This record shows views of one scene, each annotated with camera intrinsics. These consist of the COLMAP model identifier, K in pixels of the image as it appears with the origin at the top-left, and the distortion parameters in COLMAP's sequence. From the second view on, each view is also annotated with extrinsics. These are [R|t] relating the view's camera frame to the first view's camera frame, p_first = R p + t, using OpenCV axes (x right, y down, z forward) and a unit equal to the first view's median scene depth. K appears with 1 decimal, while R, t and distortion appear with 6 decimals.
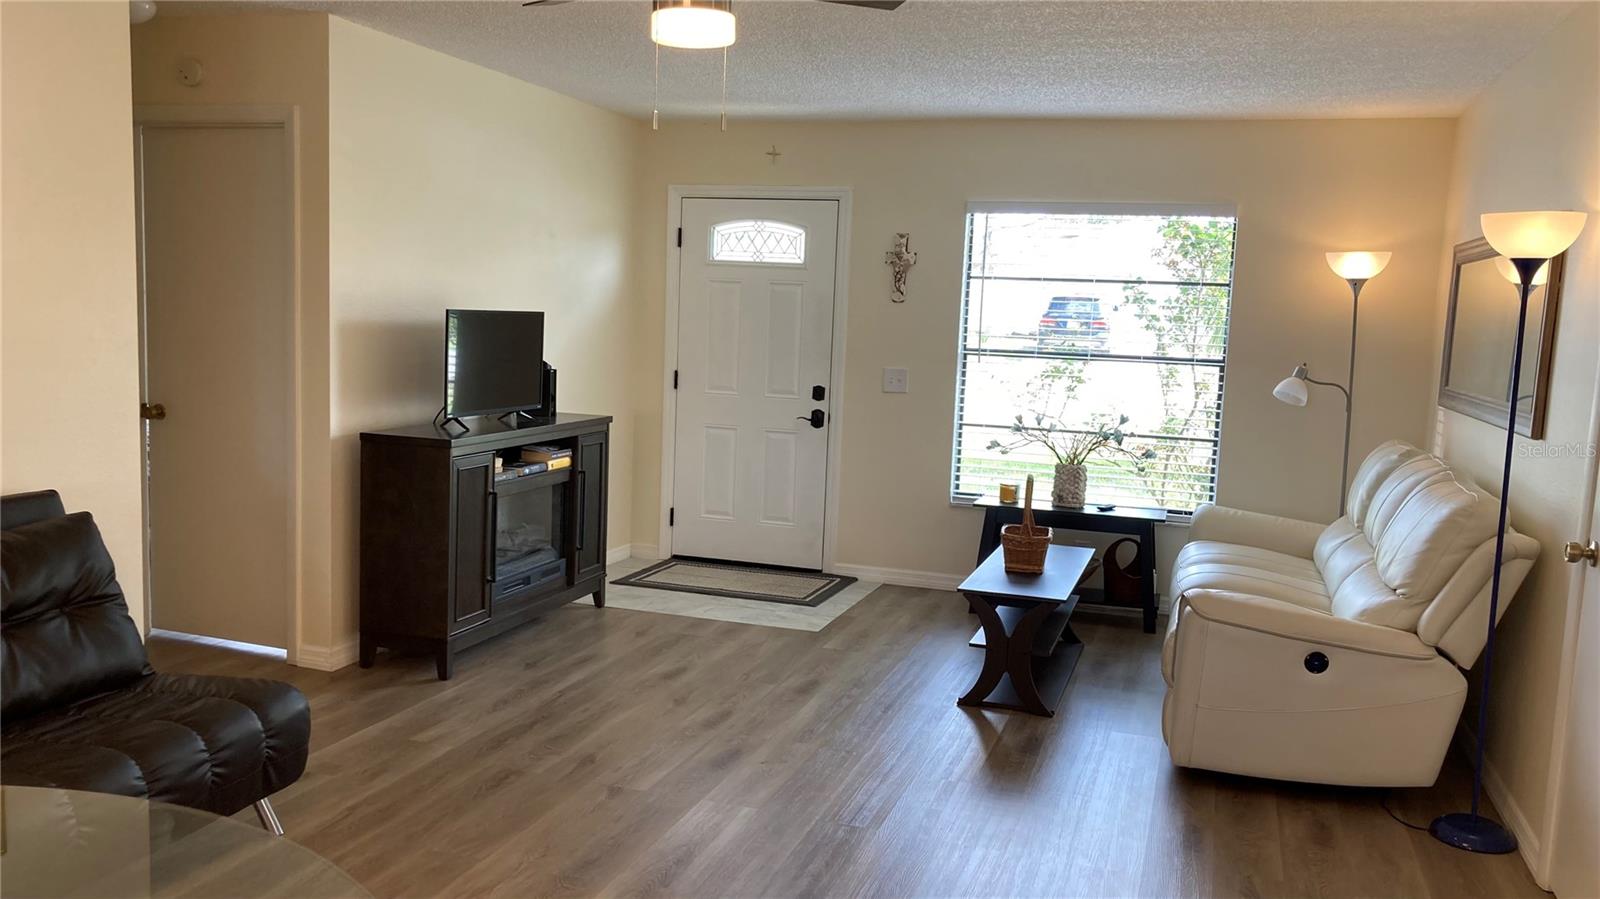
lens RADIAL K [[1323.3, 0, 797.1], [0, 1323.3, 454.7], [0, 0, 1]] dist [0.069122, -0.070699]
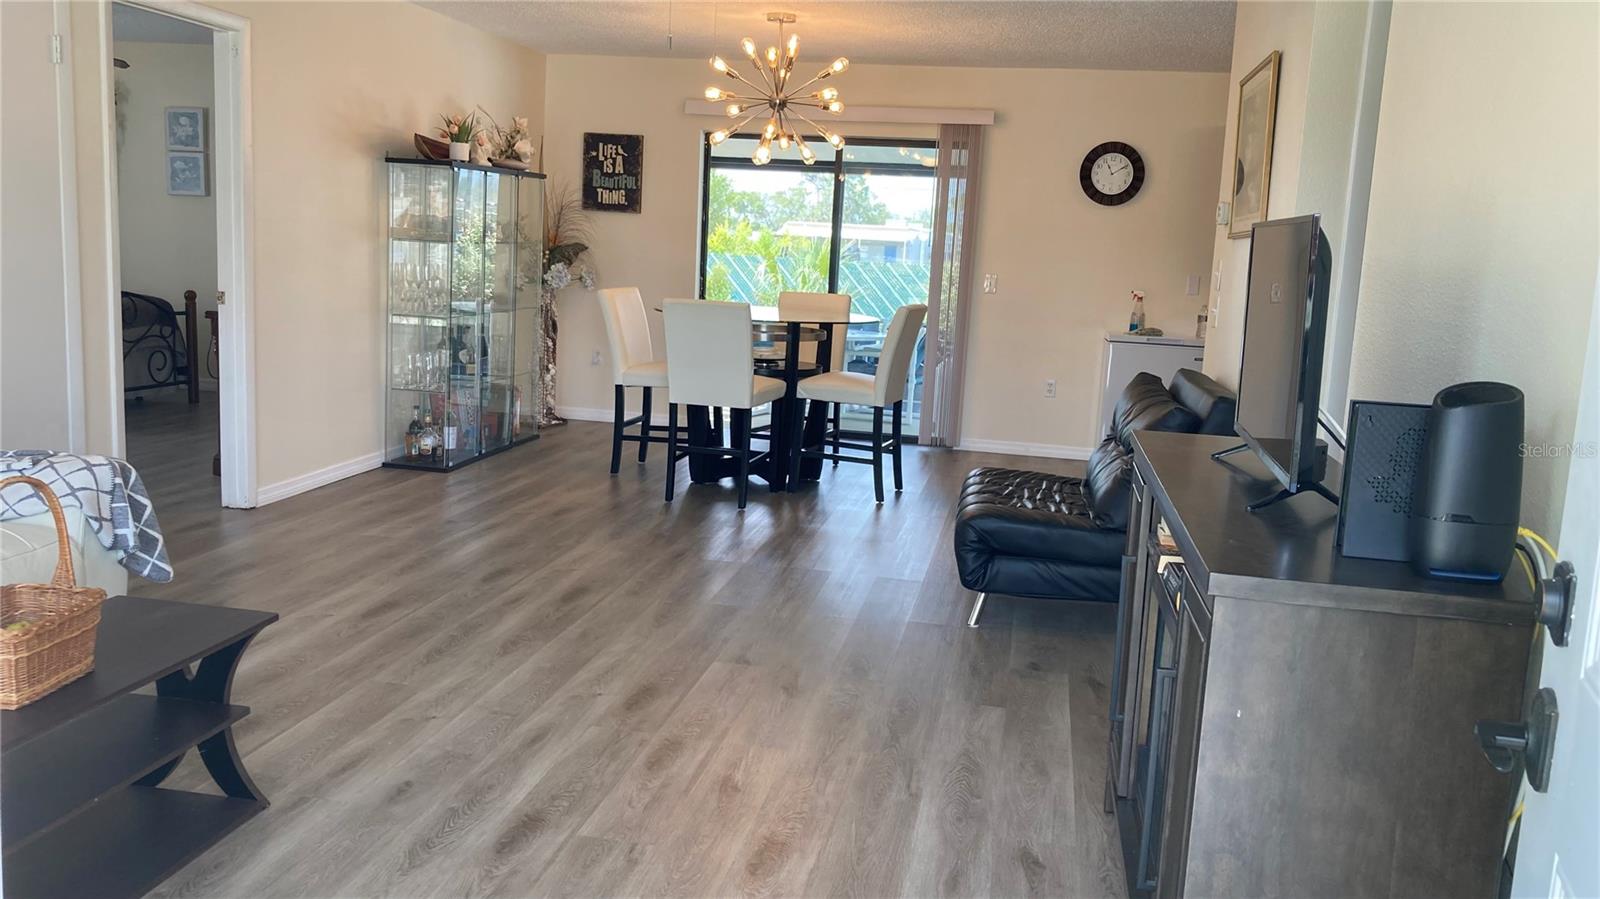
lens RADIAL K [[1323.3, 0, 785.1], [0, 1323.3, 441.8], [0, 0, 1]] dist [0.069122, -0.070699]
pose [[-0.988738, -0.072484, -0.130933, -0.017886], [-0.104454, 0.960776, 0.256902, -0.148450], [0.107175, 0.267685, -0.957527, 1.583847]]
